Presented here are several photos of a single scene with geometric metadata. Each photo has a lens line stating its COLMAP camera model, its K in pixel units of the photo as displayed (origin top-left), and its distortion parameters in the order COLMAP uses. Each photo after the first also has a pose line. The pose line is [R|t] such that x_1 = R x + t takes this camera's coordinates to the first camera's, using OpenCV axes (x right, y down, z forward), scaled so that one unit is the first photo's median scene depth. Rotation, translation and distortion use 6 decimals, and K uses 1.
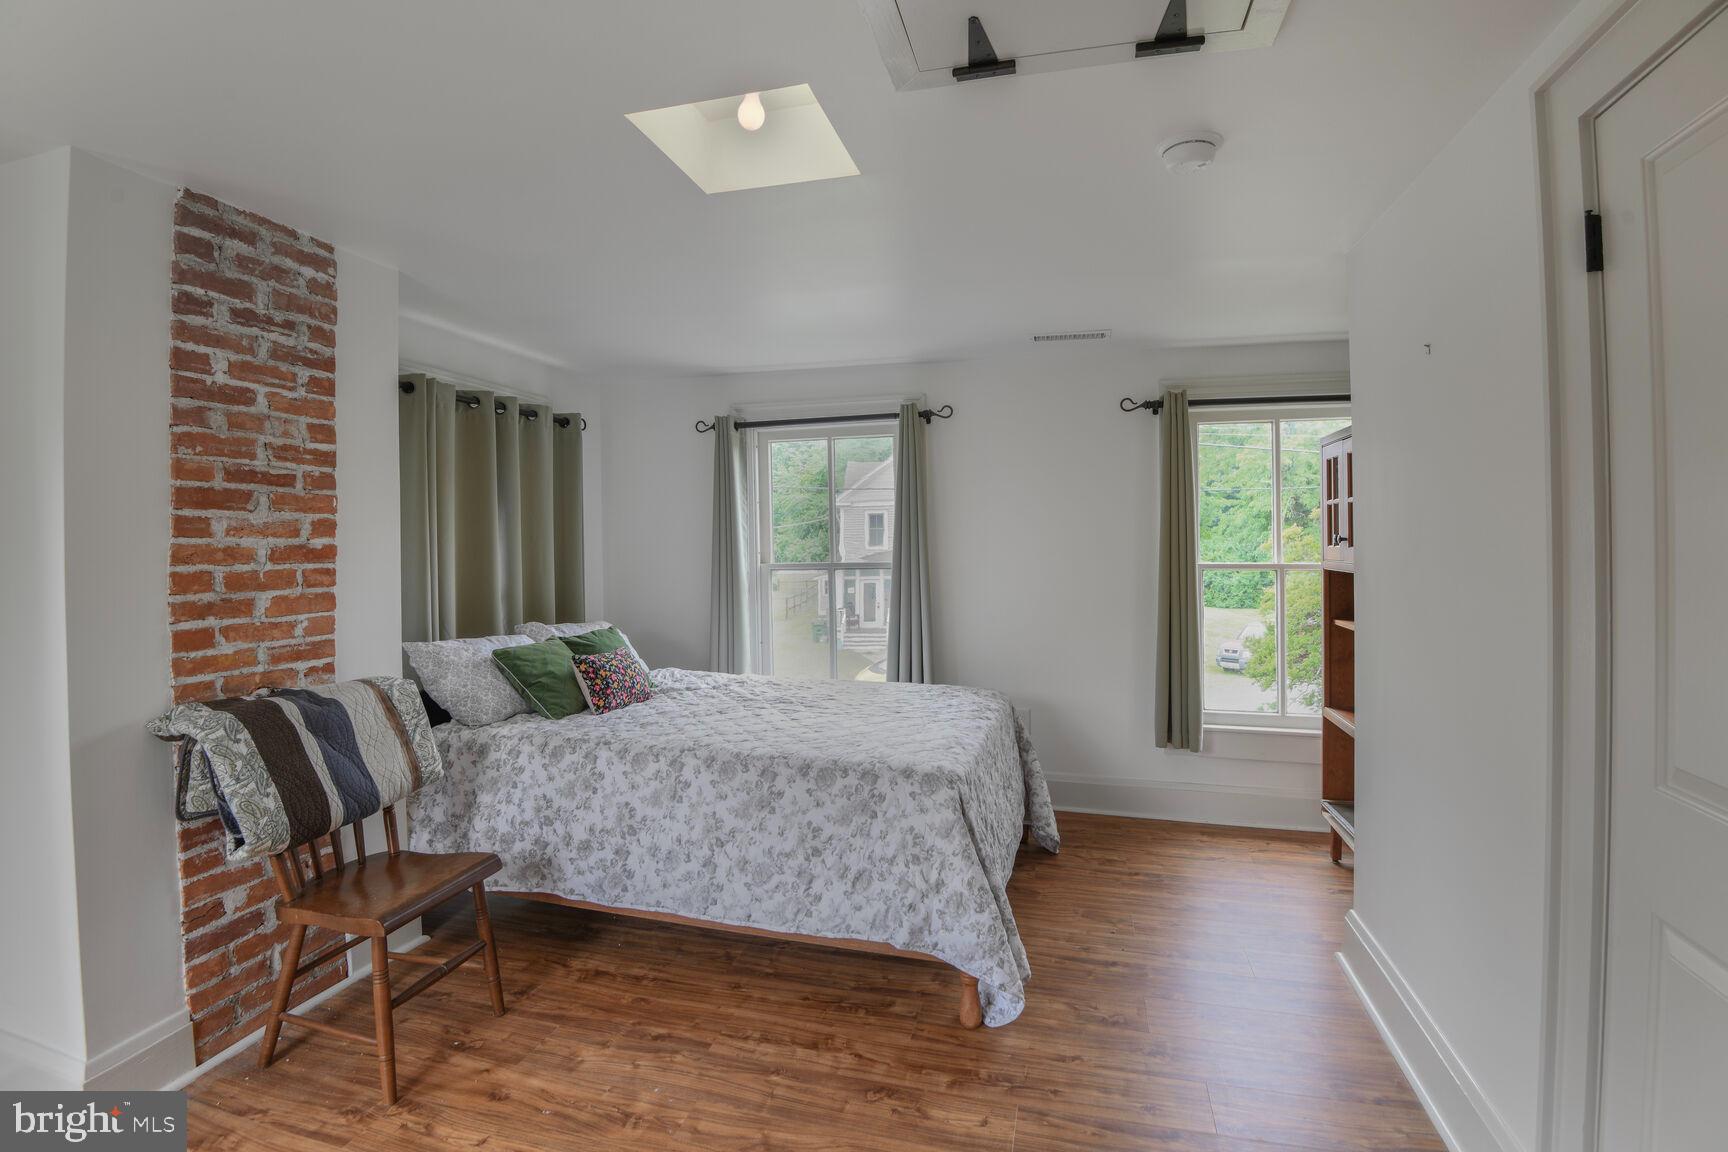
lens RADIAL K [[800.3, 0, 867.4], [0, 800.3, 565.0], [0, 0, 1]] dist [-0.033567, -0.004984]
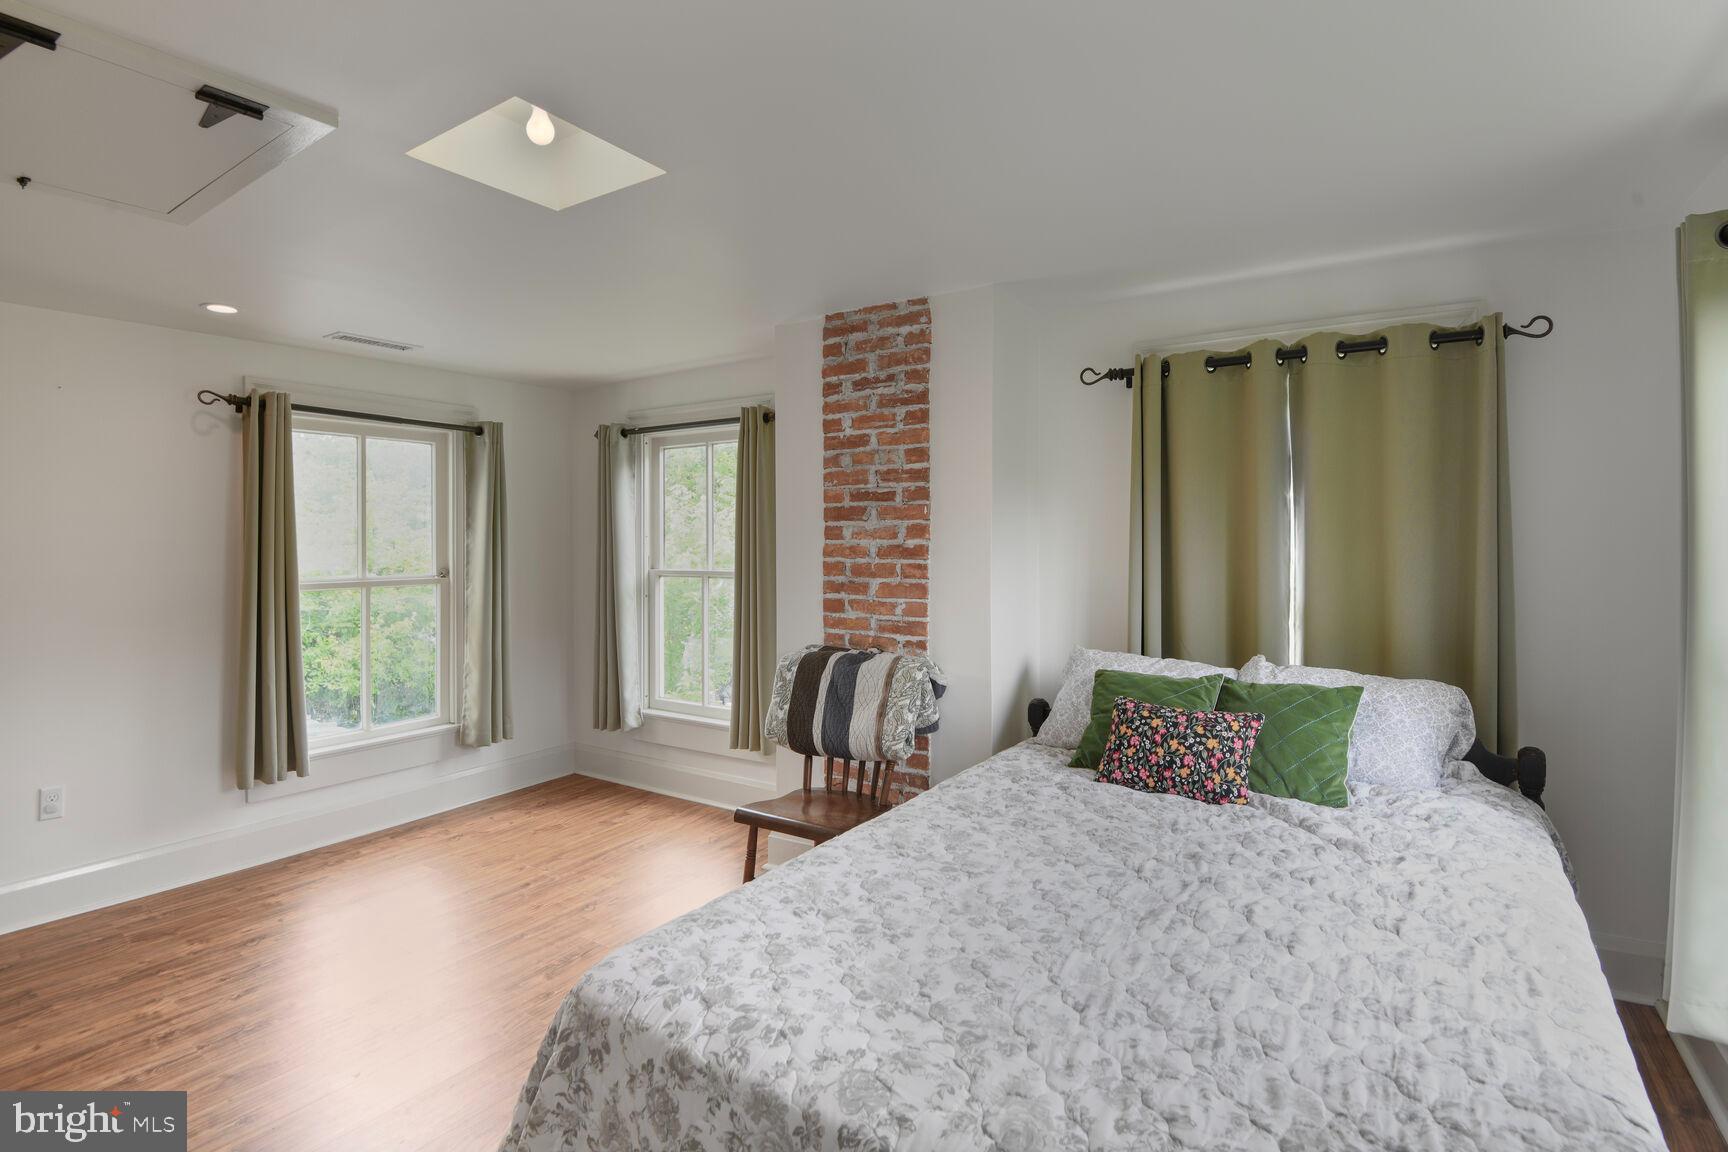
lens RADIAL K [[800.3, 0, 859.6], [0, 800.3, 555.9], [0, 0, 1]] dist [-0.033567, -0.004984]
pose [[-0.299218, 0.036818, -0.953474, 0.554165], [-0.015111, 0.998947, 0.043316, -0.063206], [0.954065, 0.027369, -0.298347, 1.323986]]
